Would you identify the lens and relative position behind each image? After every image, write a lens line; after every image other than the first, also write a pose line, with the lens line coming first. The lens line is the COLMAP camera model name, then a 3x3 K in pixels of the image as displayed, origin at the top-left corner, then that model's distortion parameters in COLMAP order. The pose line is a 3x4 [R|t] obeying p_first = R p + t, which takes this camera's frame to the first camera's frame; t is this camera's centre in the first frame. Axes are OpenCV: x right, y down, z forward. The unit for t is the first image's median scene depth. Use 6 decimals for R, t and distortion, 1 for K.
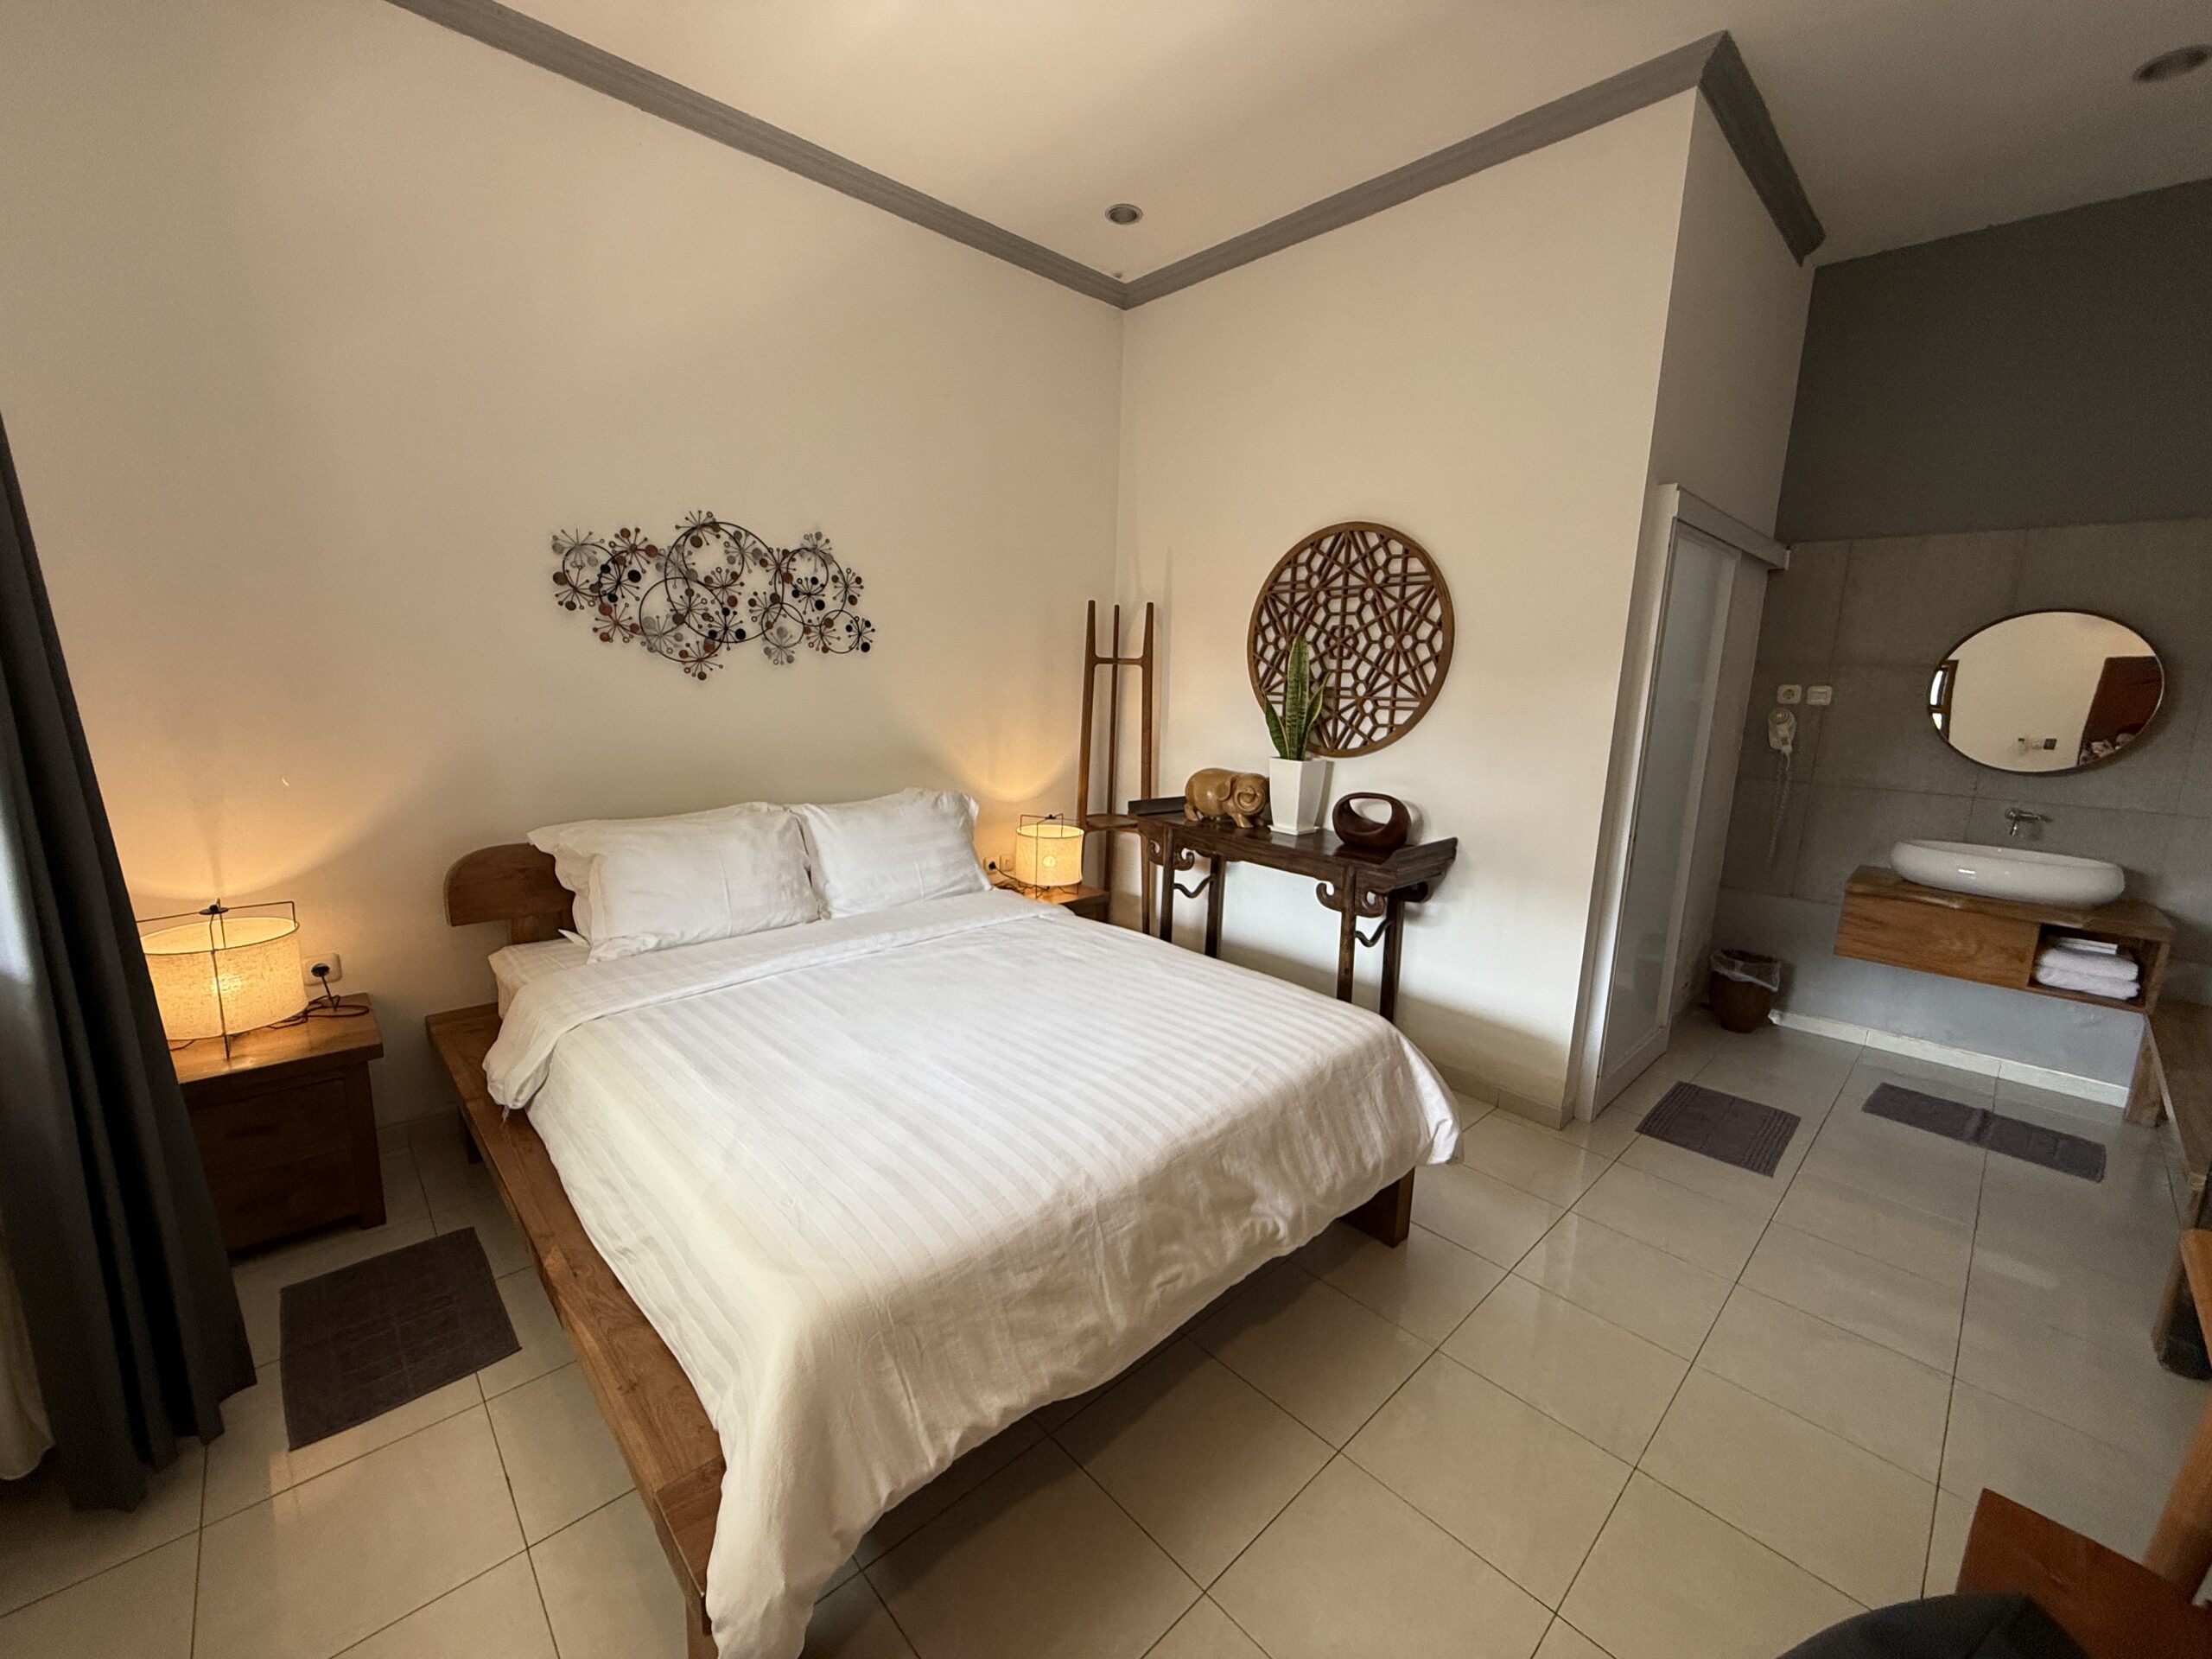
lens RADIAL K [[884.4, 0, 1098.9], [0, 884.4, 832.6], [0, 0, 1]] dist [0.003695, 0.000382]
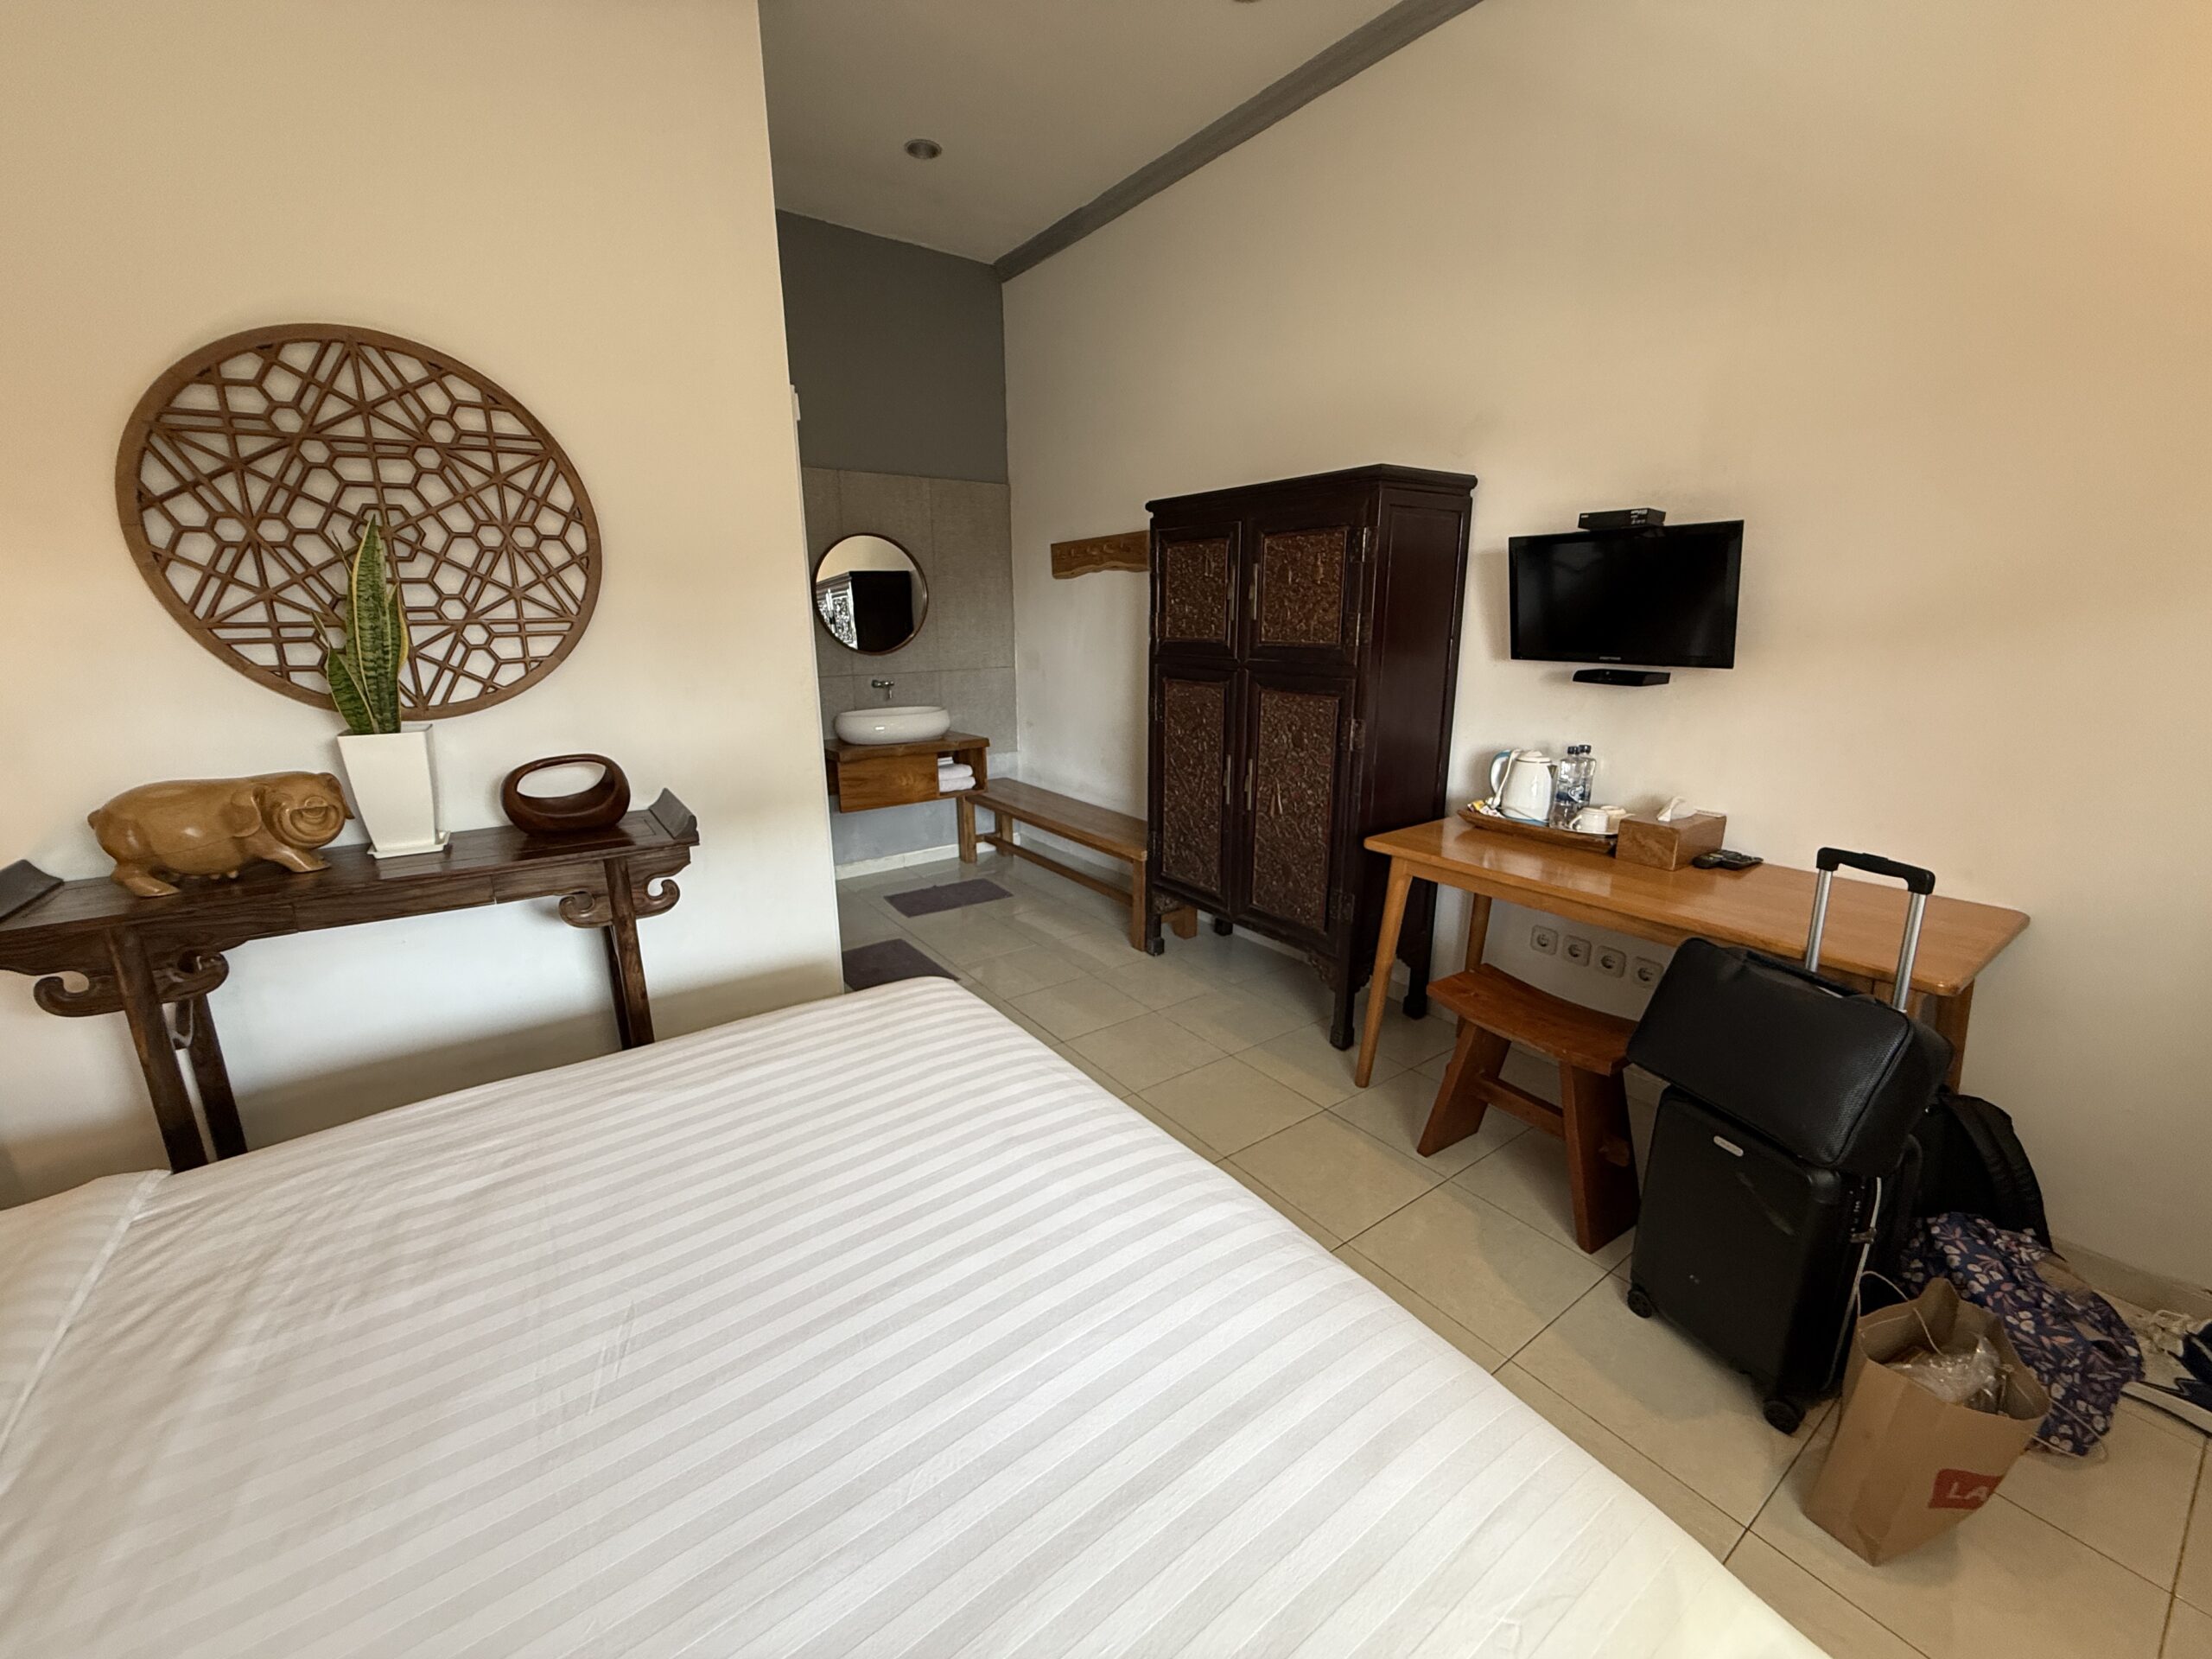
lens RADIAL K [[884.4, 0, 1099.1], [0, 884.4, 829.1], [0, 0, 1]] dist [0.003695, 0.000382]
pose [[0.137669, -0.272476, 0.952263, -0.313297], [0.192648, 0.950422, 0.244098, -0.077771], [-0.971563, 0.149847, 0.183336, 0.452747]]
